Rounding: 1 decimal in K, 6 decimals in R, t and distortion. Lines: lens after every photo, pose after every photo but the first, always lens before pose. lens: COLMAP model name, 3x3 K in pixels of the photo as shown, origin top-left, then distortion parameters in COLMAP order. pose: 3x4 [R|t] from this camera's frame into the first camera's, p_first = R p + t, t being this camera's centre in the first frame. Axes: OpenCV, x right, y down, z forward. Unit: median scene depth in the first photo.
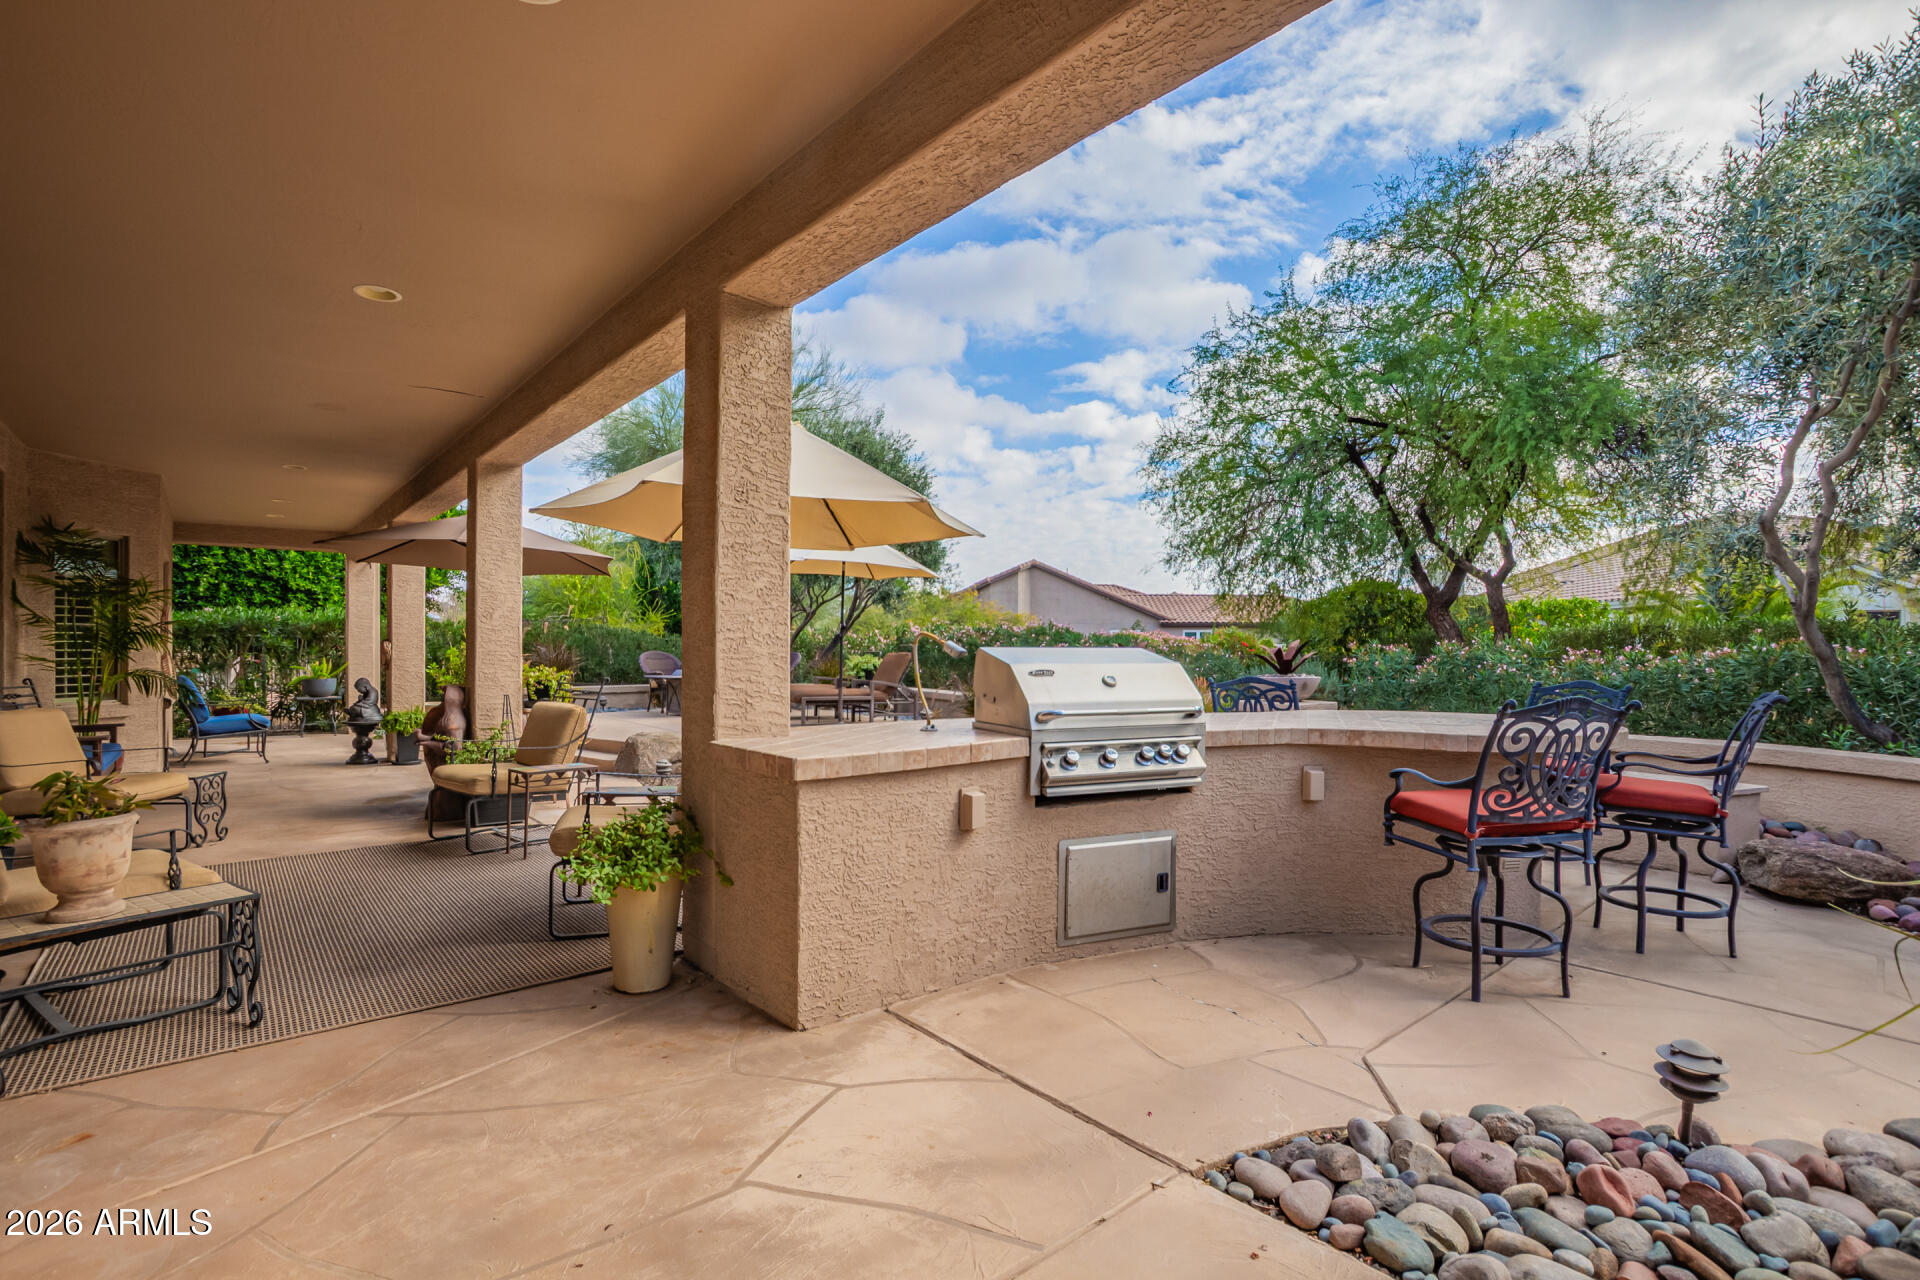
lens RADIAL K [[880.7, 0, 966.7], [0, 880.7, 648.5], [0, 0, 1]] dist [-0.031643, 0.000821]
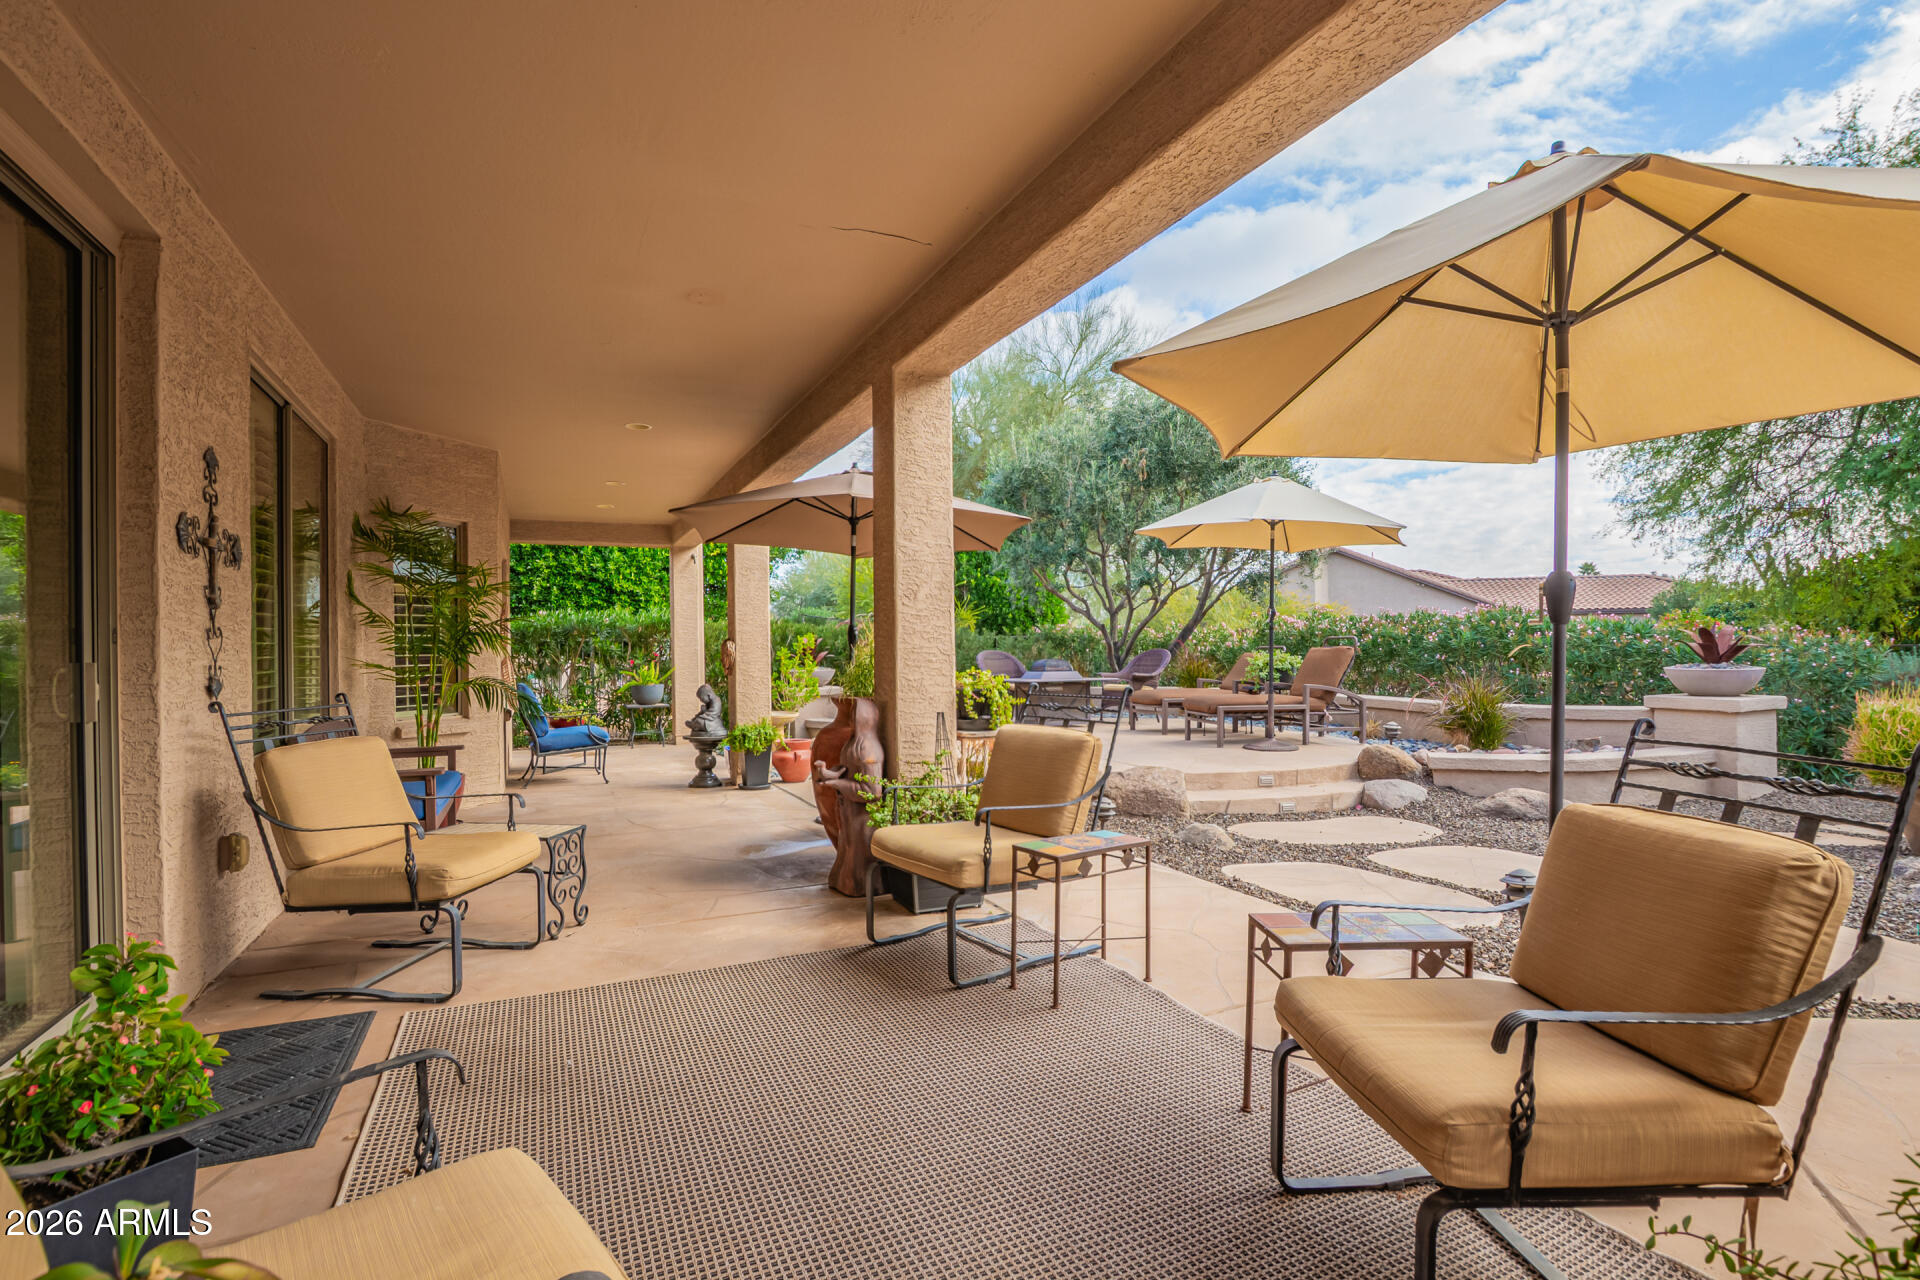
lens RADIAL K [[880.7, 0, 956.2], [0, 880.7, 647.3], [0, 0, 1]] dist [-0.031643, 0.000821]
pose [[0.962861, -0.015017, -0.269579, -0.209233], [0.014655, 0.999887, -0.003356, 0.003673], [0.269599, -0.000720, 0.962972, 0.220871]]
